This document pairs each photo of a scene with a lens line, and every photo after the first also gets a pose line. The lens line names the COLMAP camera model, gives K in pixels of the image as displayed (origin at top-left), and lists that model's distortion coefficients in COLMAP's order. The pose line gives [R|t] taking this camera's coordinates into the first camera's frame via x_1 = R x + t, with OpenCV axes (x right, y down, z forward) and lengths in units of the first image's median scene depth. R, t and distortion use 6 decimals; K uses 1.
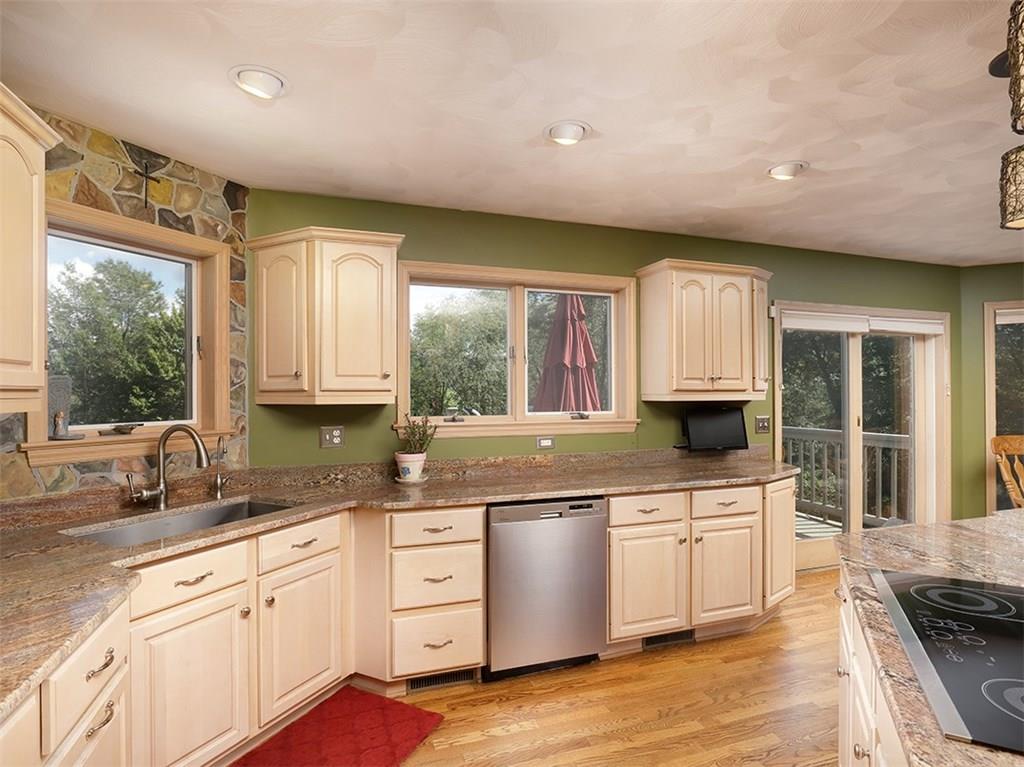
lens RADIAL K [[550.6, 0, 513.9], [0, 550.6, 387.3], [0, 0, 1]] dist [-0.003819, -0.000265]
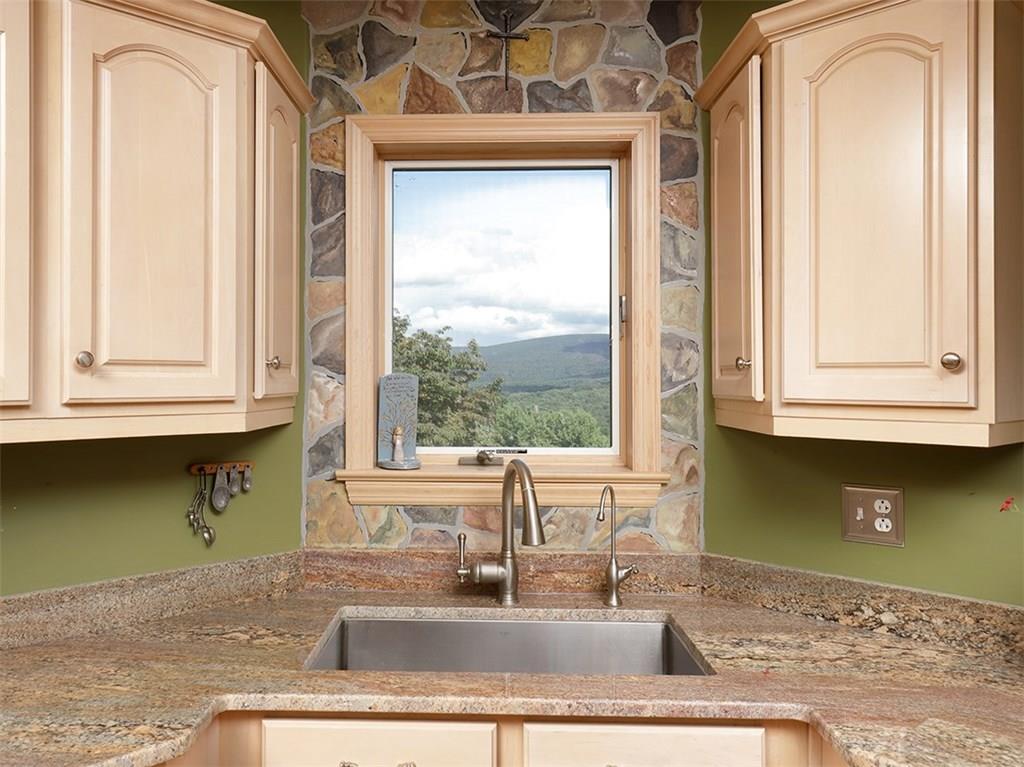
lens RADIAL K [[844.1, 0, 449.7], [0, 844.1, 365.7], [0, 0, 1]] dist [0.009301, 0.009869]
pose [[0.406702, -0.009700, -0.913509, 0.135805], [0.005099, 0.999952, -0.008348, -0.018790], [0.913547, -0.001263, 0.406732, 0.553154]]
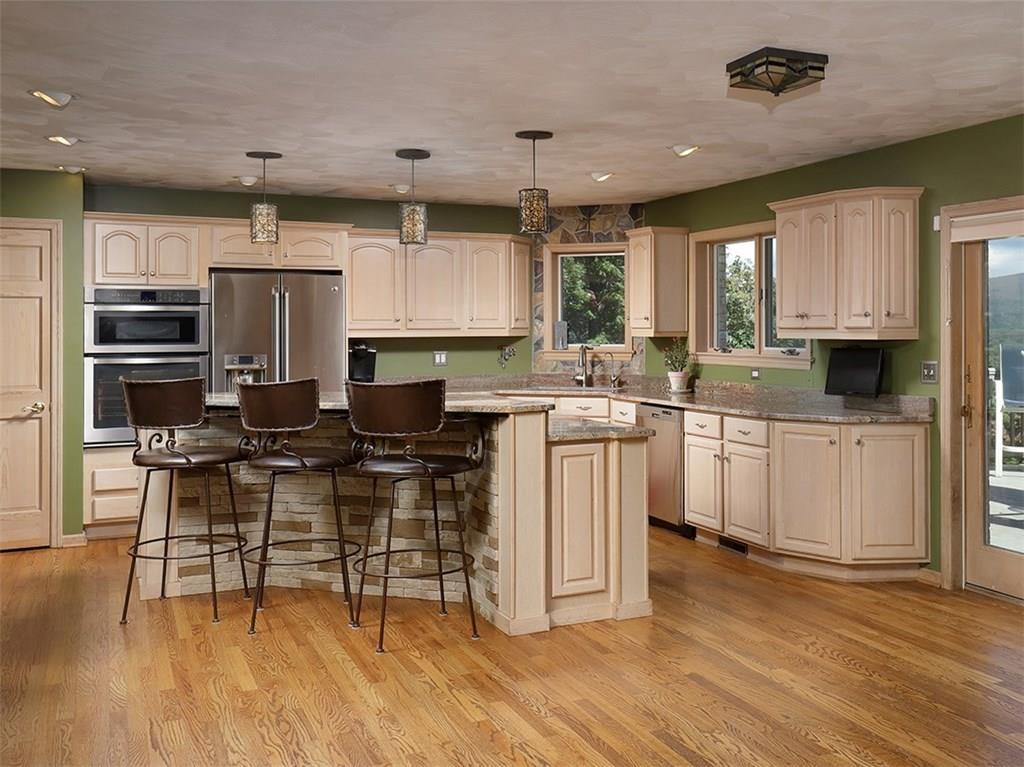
lens RADIAL K [[945.0, 0, 534.3], [0, 945.0, 325.3], [0, 0, 1]] dist [0.001249, 0.000000]
pose [[0.071089, 0.000254, -0.997470, 2.628146], [0.011449, 0.999934, 0.001070, -0.008763], [0.997404, -0.011496, 0.071082, 0.542823]]
